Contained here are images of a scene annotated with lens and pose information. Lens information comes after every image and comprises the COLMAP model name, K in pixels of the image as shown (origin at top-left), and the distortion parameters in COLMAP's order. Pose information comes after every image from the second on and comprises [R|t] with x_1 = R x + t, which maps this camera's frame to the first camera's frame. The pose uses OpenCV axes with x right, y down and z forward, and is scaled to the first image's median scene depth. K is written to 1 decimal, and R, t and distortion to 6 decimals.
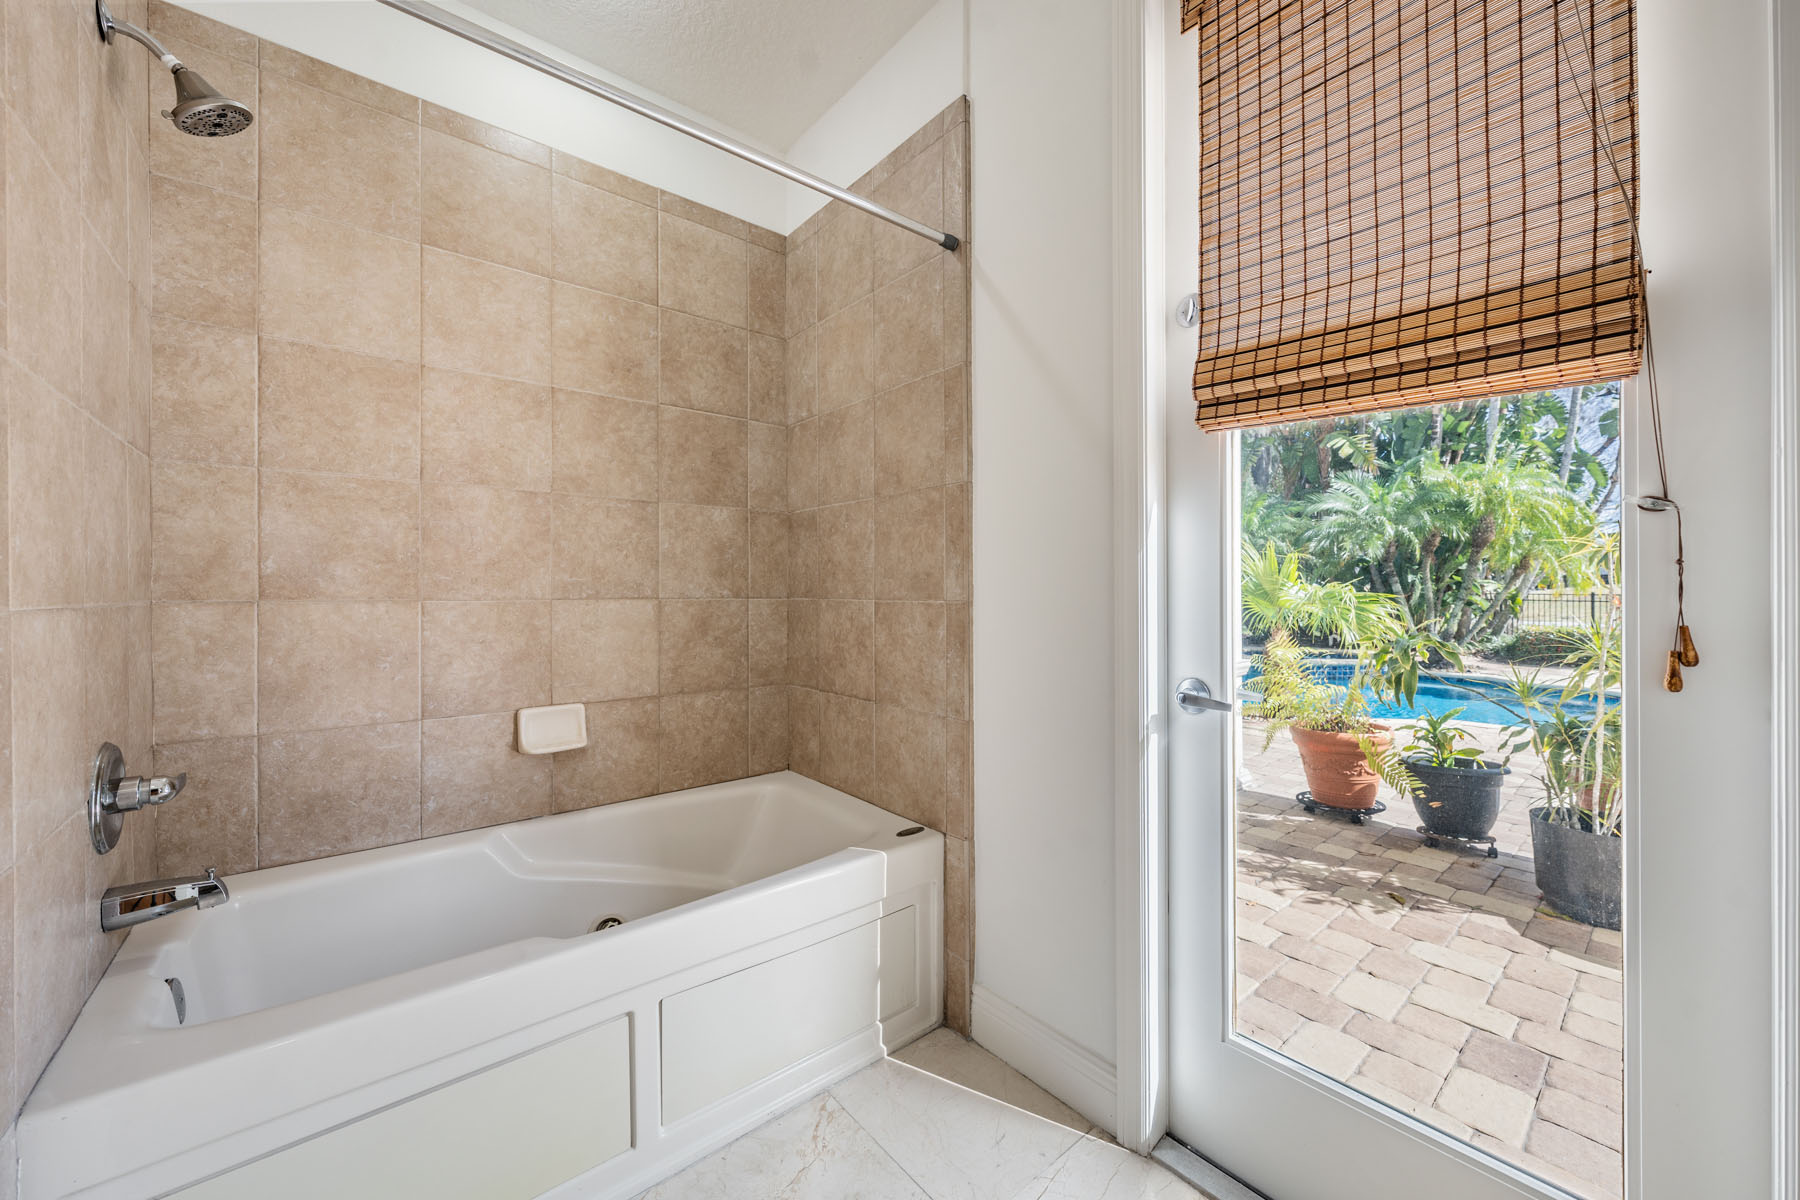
lens RADIAL K [[674.2, 0, 899.2], [0, 674.2, 591.6], [0, 0, 1]] dist [-0.000340, 0.000030]
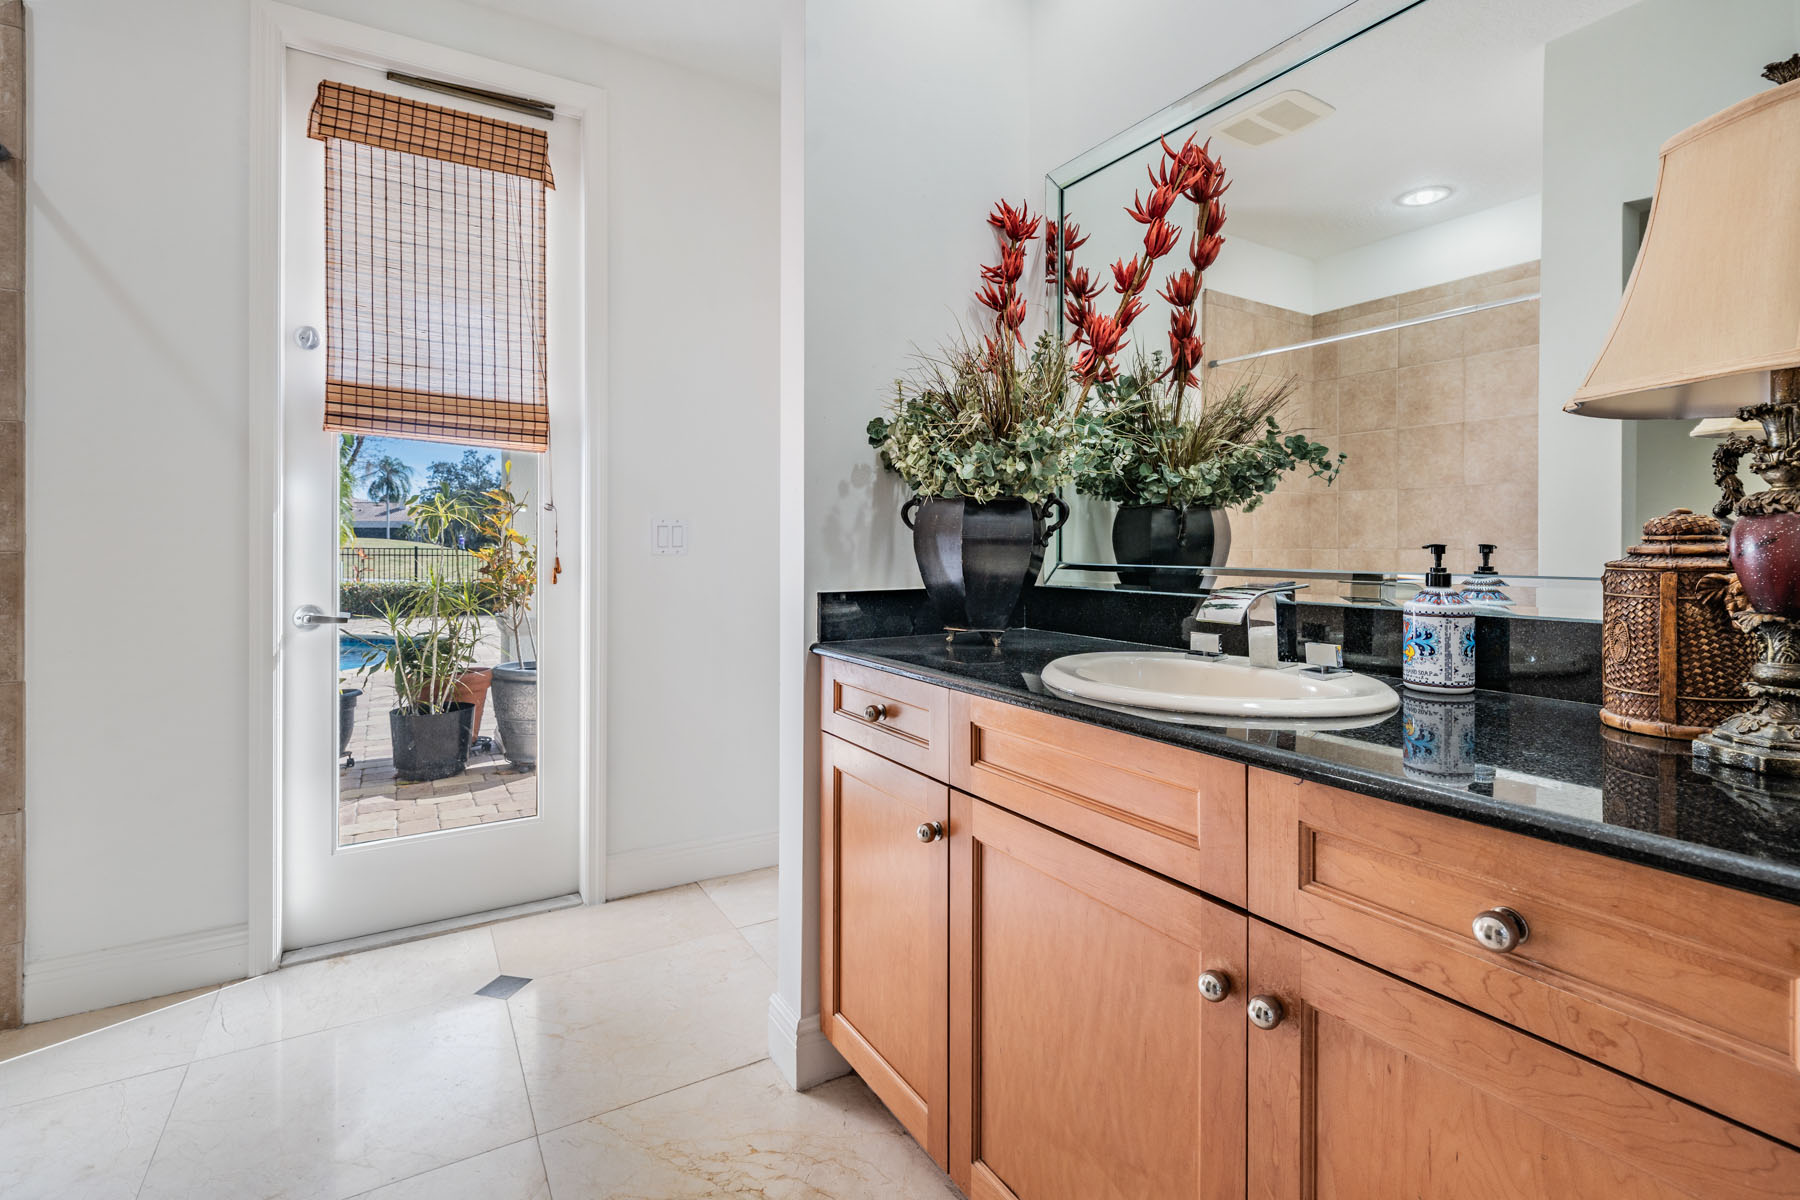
lens RADIAL K [[835.3, 0, 900.3], [0, 835.3, 547.5], [0, 0, 1]] dist [0.000256, 0.000036]
pose [[0.150269, 0.000021, 0.988645, -1.151732], [-0.003337, 0.999994, 0.000486, 0.005920], [-0.988640, -0.003373, 0.150268, -0.485602]]
